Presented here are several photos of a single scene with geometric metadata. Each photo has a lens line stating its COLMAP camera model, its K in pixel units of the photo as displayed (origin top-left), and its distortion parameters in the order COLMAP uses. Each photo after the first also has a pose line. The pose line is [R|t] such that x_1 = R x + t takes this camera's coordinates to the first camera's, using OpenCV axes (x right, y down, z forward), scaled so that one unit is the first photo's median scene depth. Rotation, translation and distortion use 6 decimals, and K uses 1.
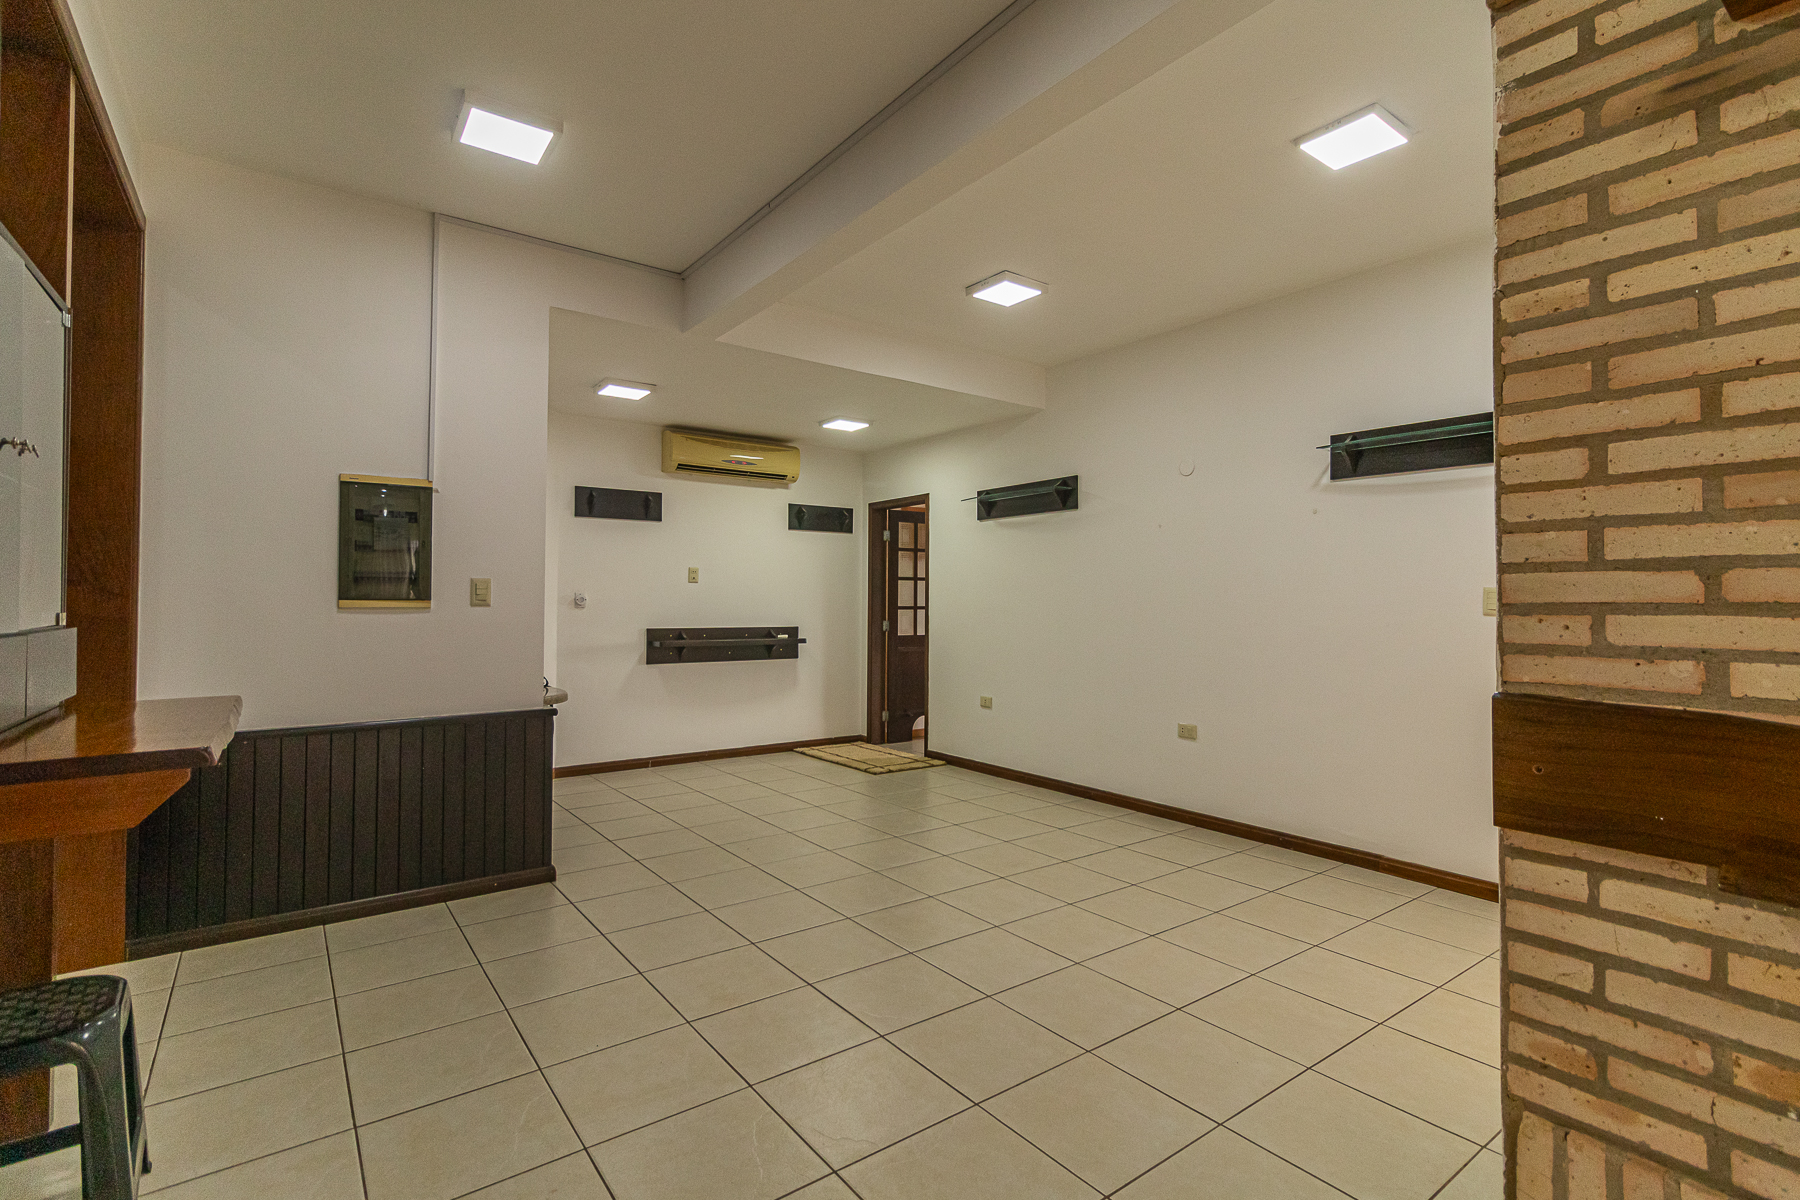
lens RADIAL K [[840.2, 0, 900.0], [0, 840.2, 600.0], [0, 0, 1]] dist [0.000867, 0.000345]
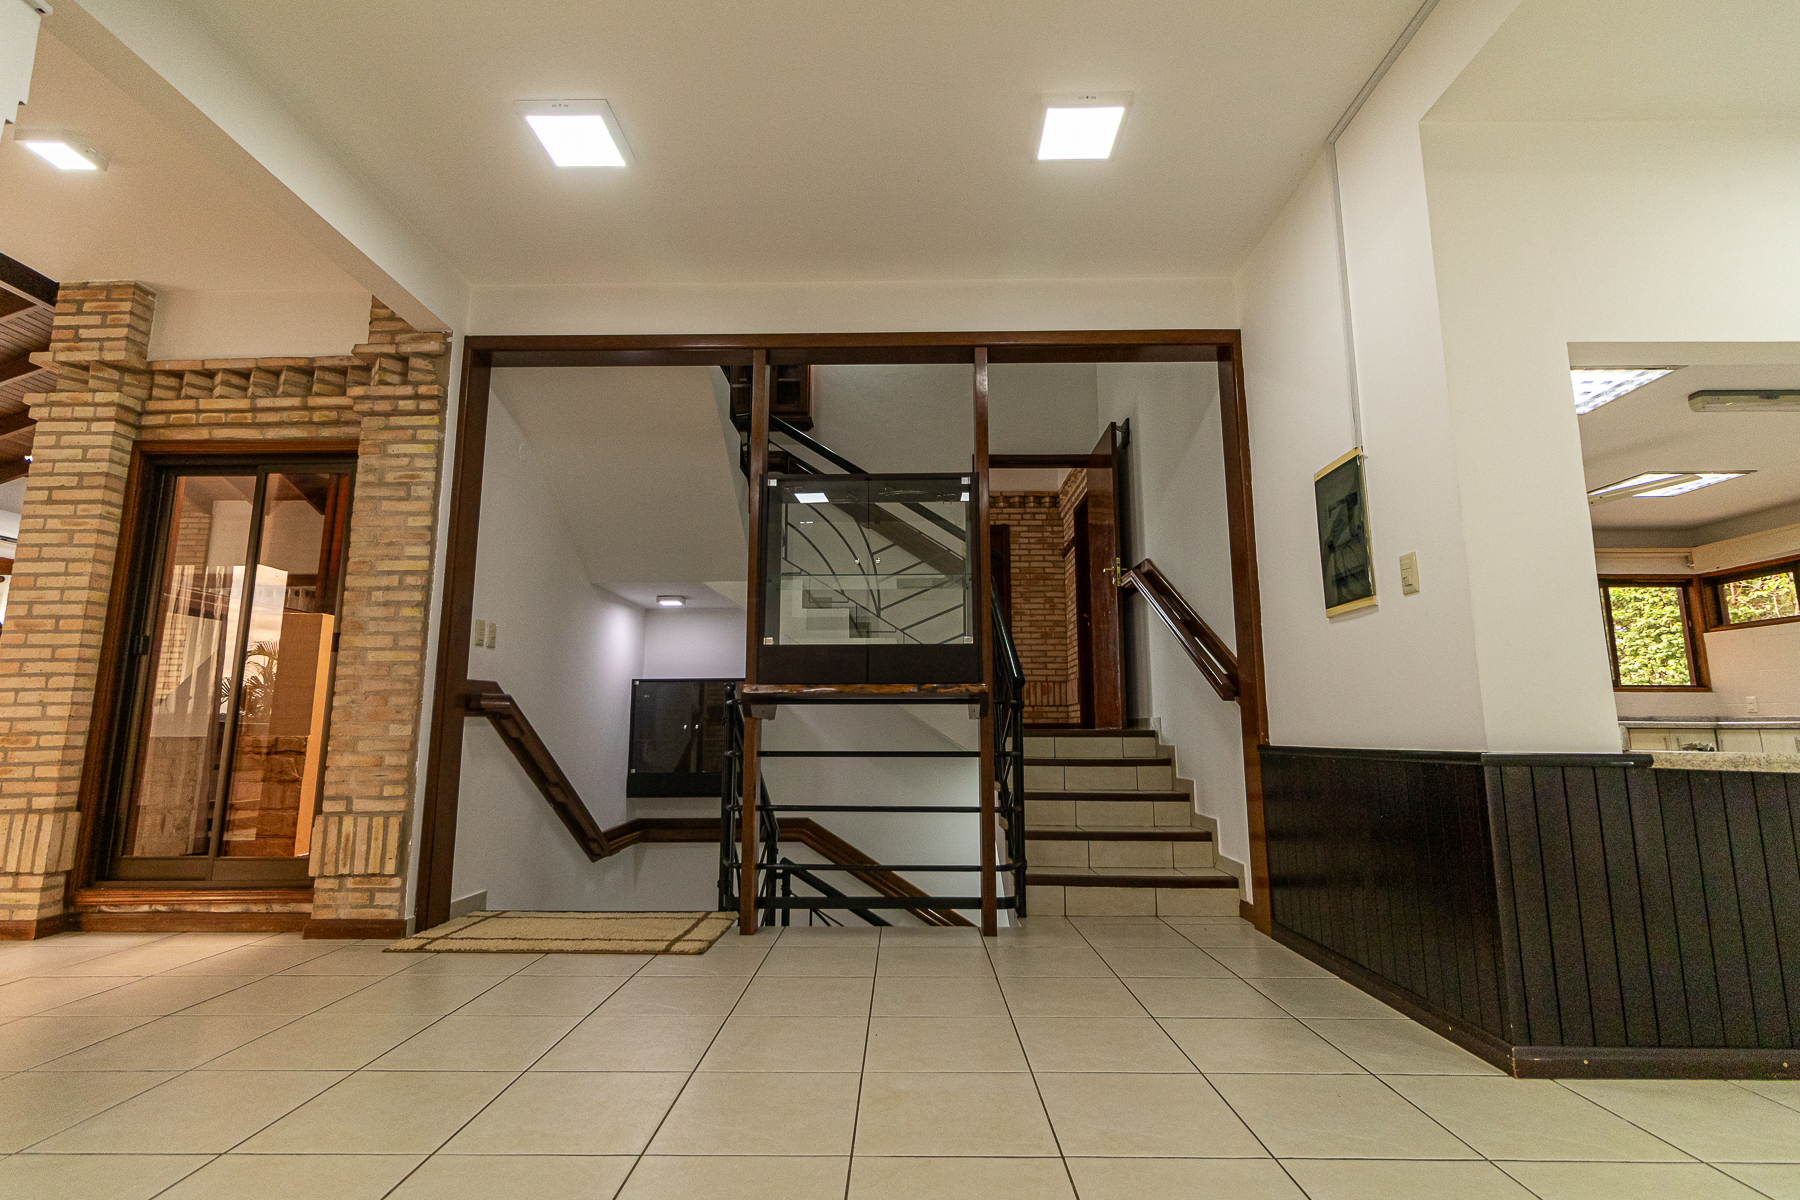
lens RADIAL K [[840.2, 0, 900.0], [0, 840.2, 600.0], [0, 0, 1]] dist [0.000867, 0.000345]
pose [[-0.605517, -0.124269, -0.786070, 0.307866], [-0.002084, 0.987978, -0.154582, 0.123403], [0.795830, -0.091964, -0.598496, 1.110347]]
